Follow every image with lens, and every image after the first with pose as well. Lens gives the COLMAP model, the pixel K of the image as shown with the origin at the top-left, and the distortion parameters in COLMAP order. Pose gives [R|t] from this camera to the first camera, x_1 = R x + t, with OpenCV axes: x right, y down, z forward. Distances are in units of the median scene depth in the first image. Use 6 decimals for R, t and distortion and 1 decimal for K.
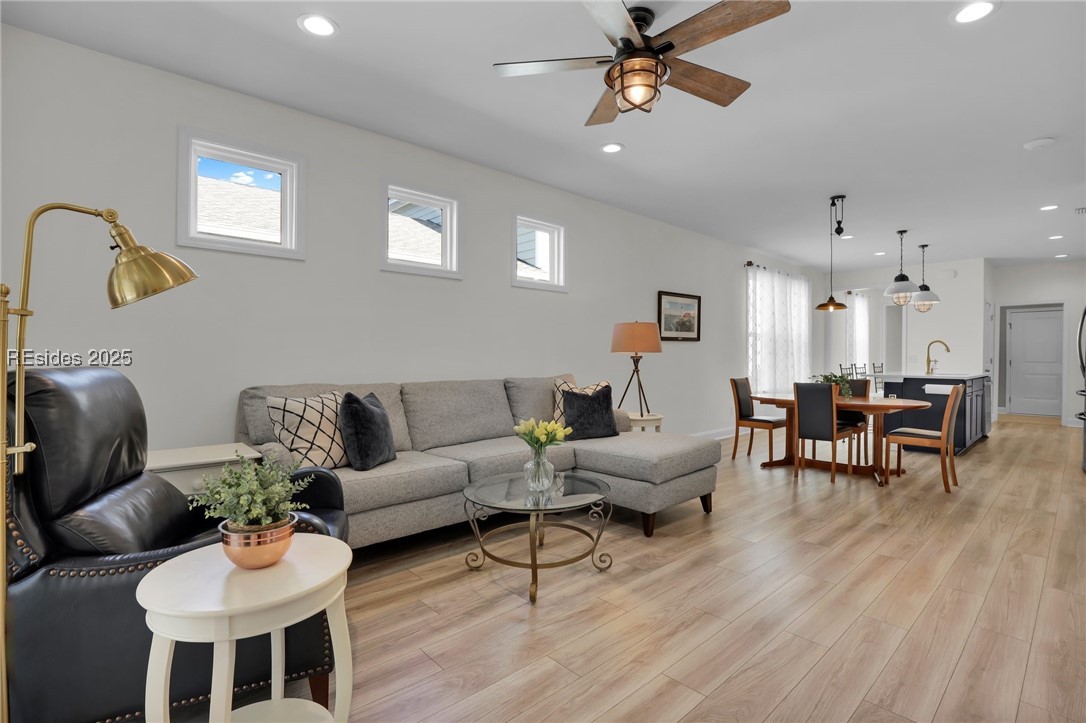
lens RADIAL K [[503.0, 0, 553.9], [0, 503.0, 361.0], [0, 0, 1]] dist [-0.031464, 0.001336]
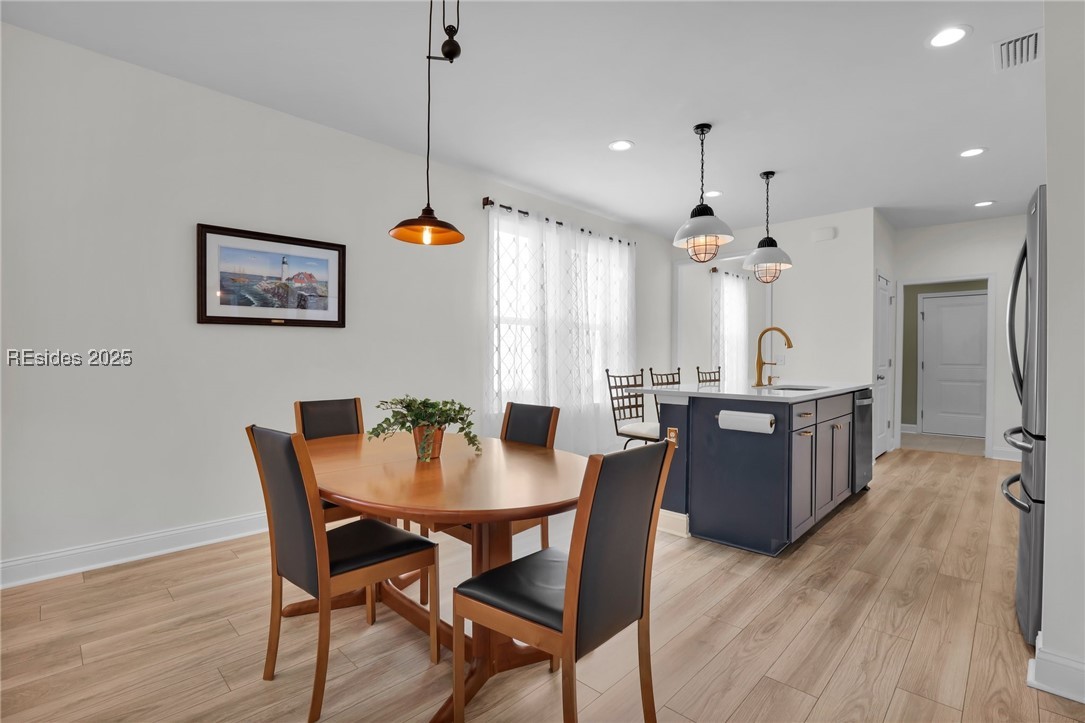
lens RADIAL K [[500.2, 0, 550.7], [0, 500.2, 362.7], [0, 0, 1]] dist [-0.035687, 0.000872]
pose [[0.997660, -0.000320, 0.068375, 0.709664], [0.000206, 0.999999, 0.001685, -0.003203], [-0.068376, -0.001667, 0.997658, 0.660069]]
